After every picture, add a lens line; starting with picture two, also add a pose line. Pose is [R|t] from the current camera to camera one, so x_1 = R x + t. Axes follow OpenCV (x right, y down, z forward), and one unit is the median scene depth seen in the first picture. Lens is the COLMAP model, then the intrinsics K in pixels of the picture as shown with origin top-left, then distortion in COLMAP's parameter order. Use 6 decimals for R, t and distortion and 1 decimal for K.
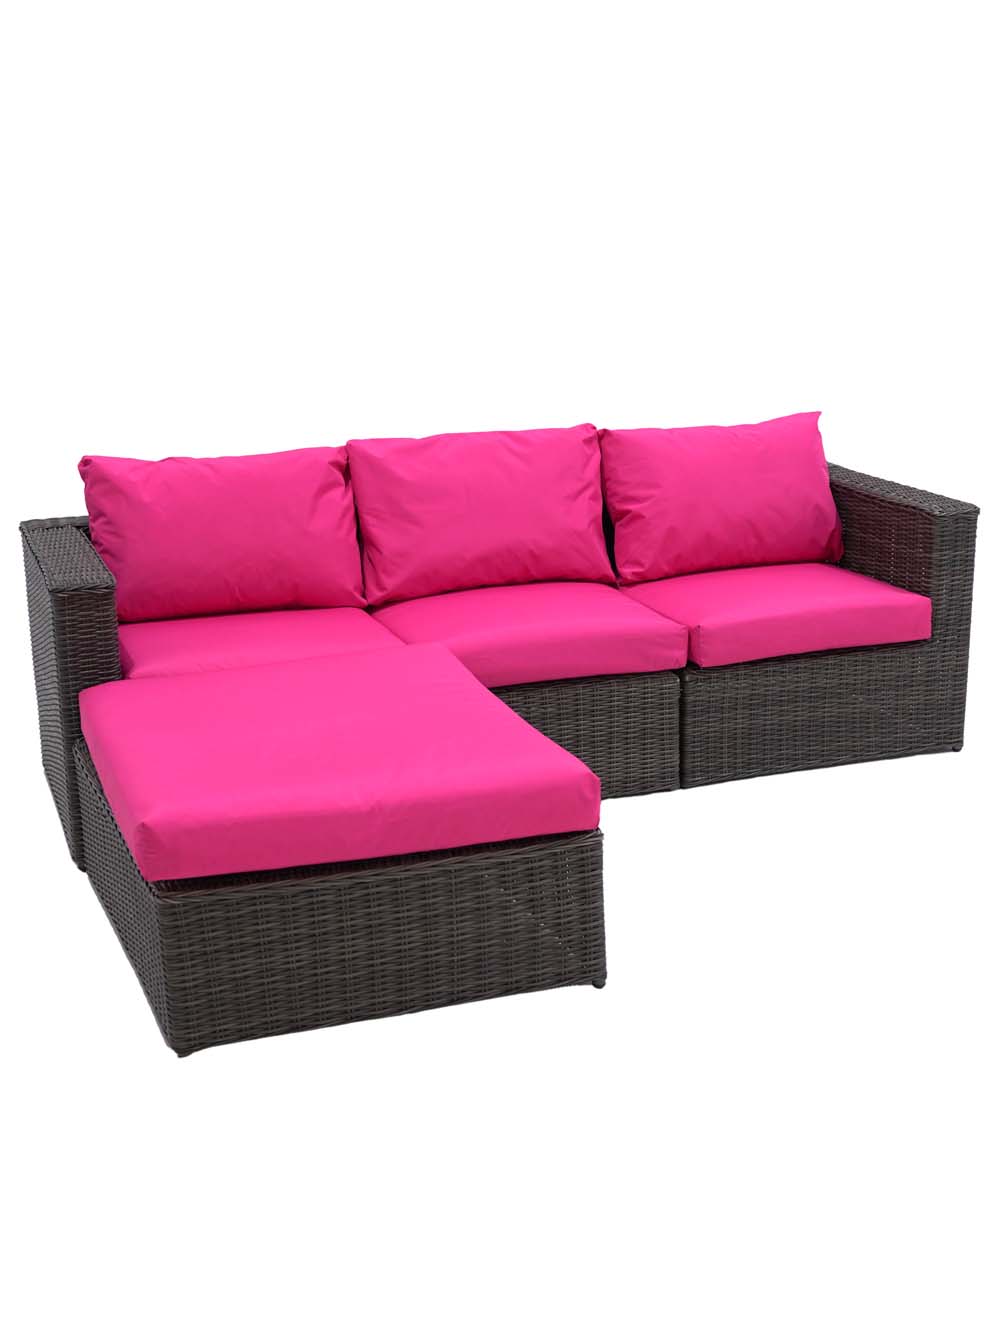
lens RADIAL K [[1778.5, 0, 493.0], [0, 1778.5, 668.6], [0, 0, 1]] dist [-0.007006, 0.000000]
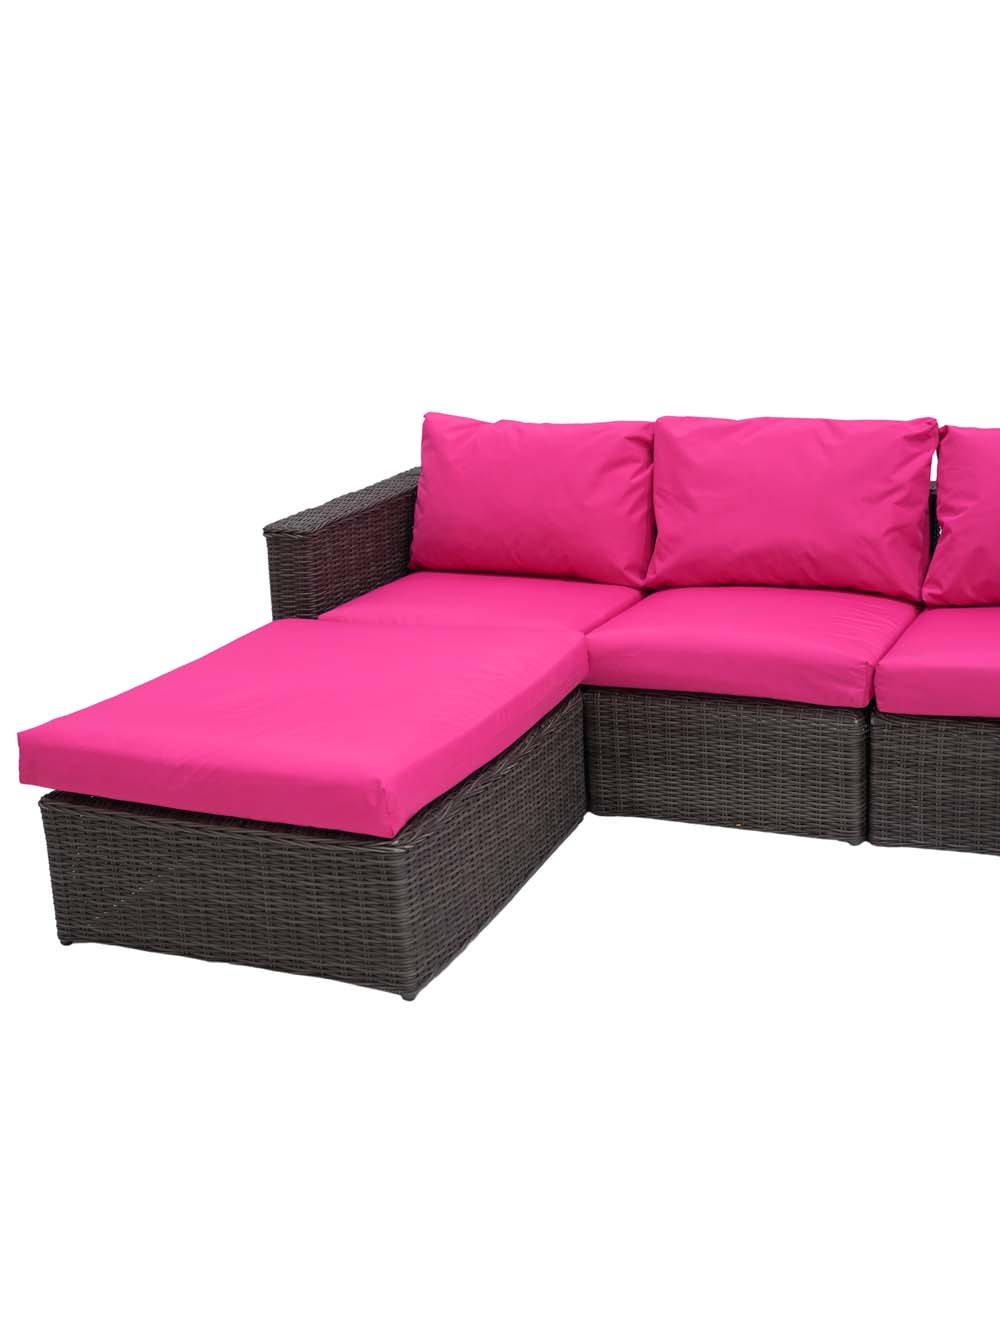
lens RADIAL K [[1748.9, 0, 496.1], [0, 1748.9, 662.6], [0, 0, 1]] dist [0.010498, 0.000000]
pose [[0.727215, 0.170997, -0.664769, 0.523653], [-0.143198, 0.984958, 0.096709, -0.076881], [0.671306, 0.024865, 0.740763, 0.237671]]
